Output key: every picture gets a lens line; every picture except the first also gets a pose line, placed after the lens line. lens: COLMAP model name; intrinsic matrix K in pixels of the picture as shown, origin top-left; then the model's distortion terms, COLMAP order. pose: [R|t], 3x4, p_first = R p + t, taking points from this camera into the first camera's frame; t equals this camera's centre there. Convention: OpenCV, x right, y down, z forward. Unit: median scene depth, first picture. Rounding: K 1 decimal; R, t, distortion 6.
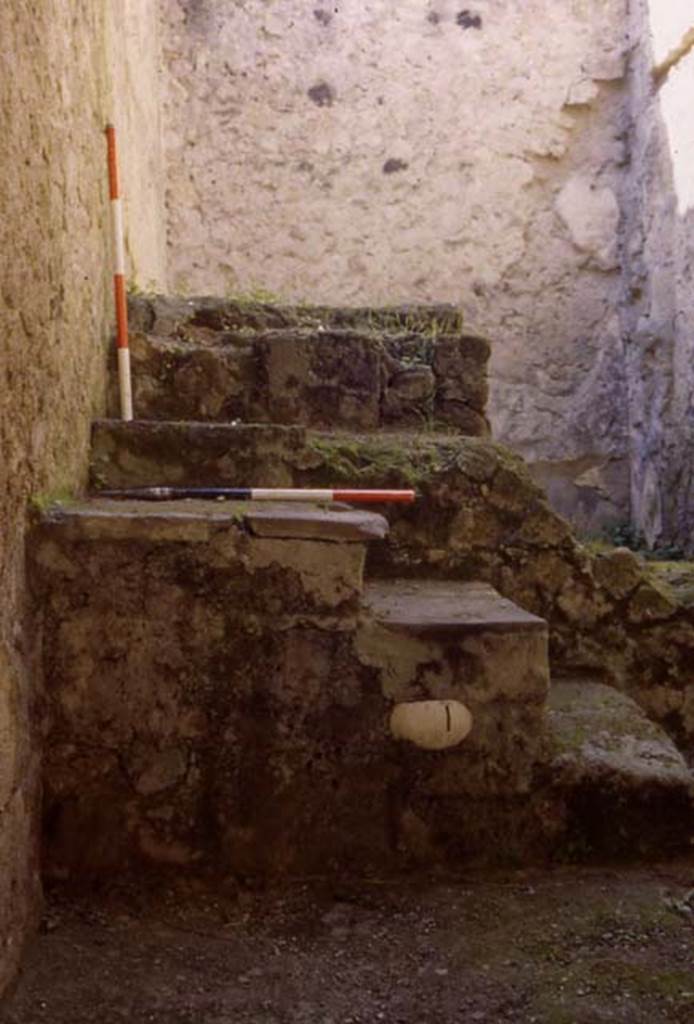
lens RADIAL K [[1288.1, 0, 347.0], [0, 1288.1, 512.0], [0, 0, 1]] dist [-0.020358, -0.021508]
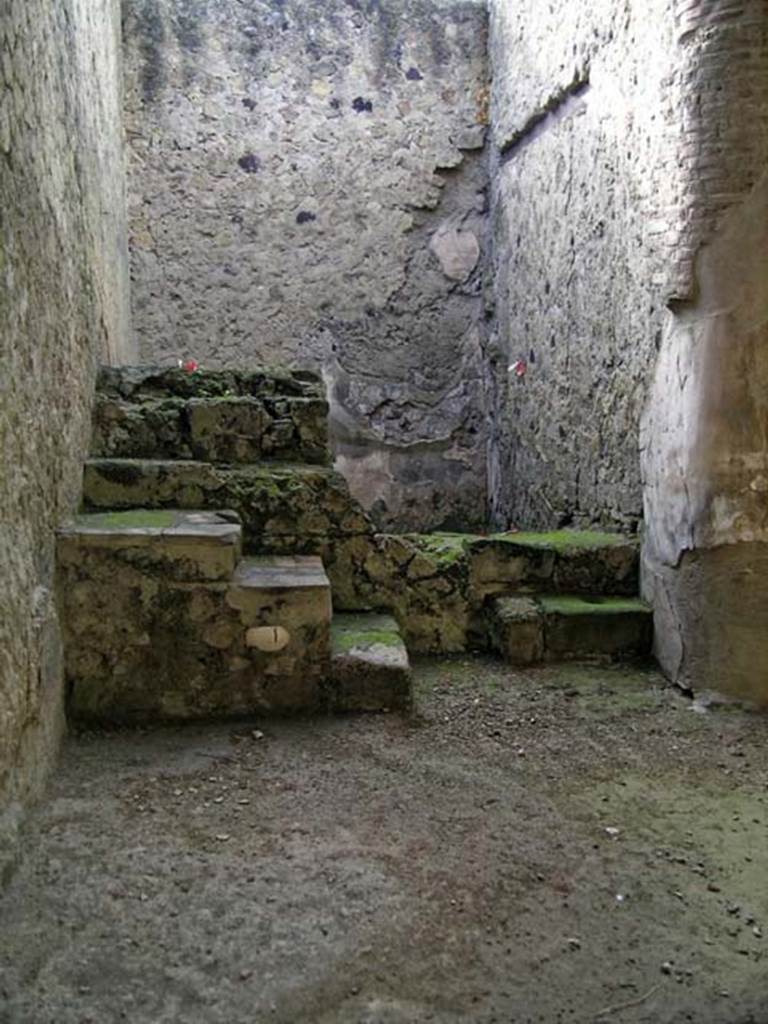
lens RADIAL K [[1181.7, 0, 384.0], [0, 1181.7, 512.0], [0, 0, 1]] dist [-0.035358, 0.005566]
pose [[0.997692, -0.001524, 0.067879, 0.035405], [-0.002308, 0.998409, 0.056342, -0.036600], [-0.067856, -0.056369, 0.996101, -0.224148]]
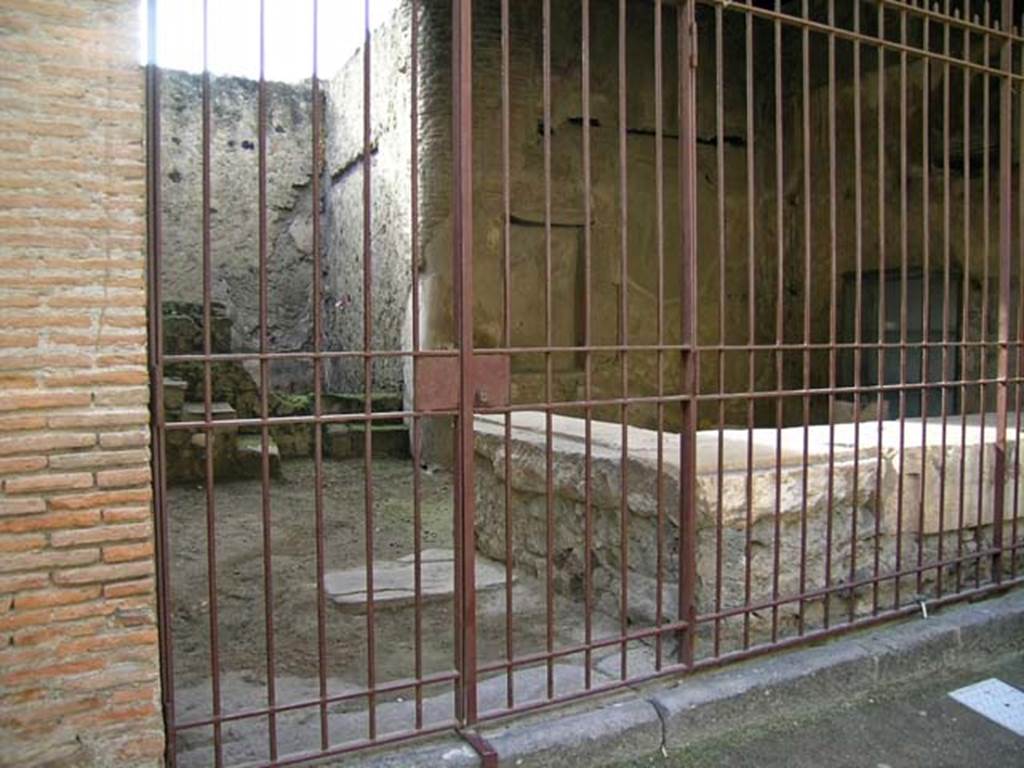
lens RADIAL K [[817.2, 0, 512.0], [0, 817.2, 384.0], [0, 0, 1]] dist [-0.152073, 0.139958]
pose [[0.929626, -0.004241, 0.368481, 0.012838], [-0.004023, 0.999757, 0.021656, -0.013259], [-0.368484, -0.021614, 0.929383, -0.421517]]
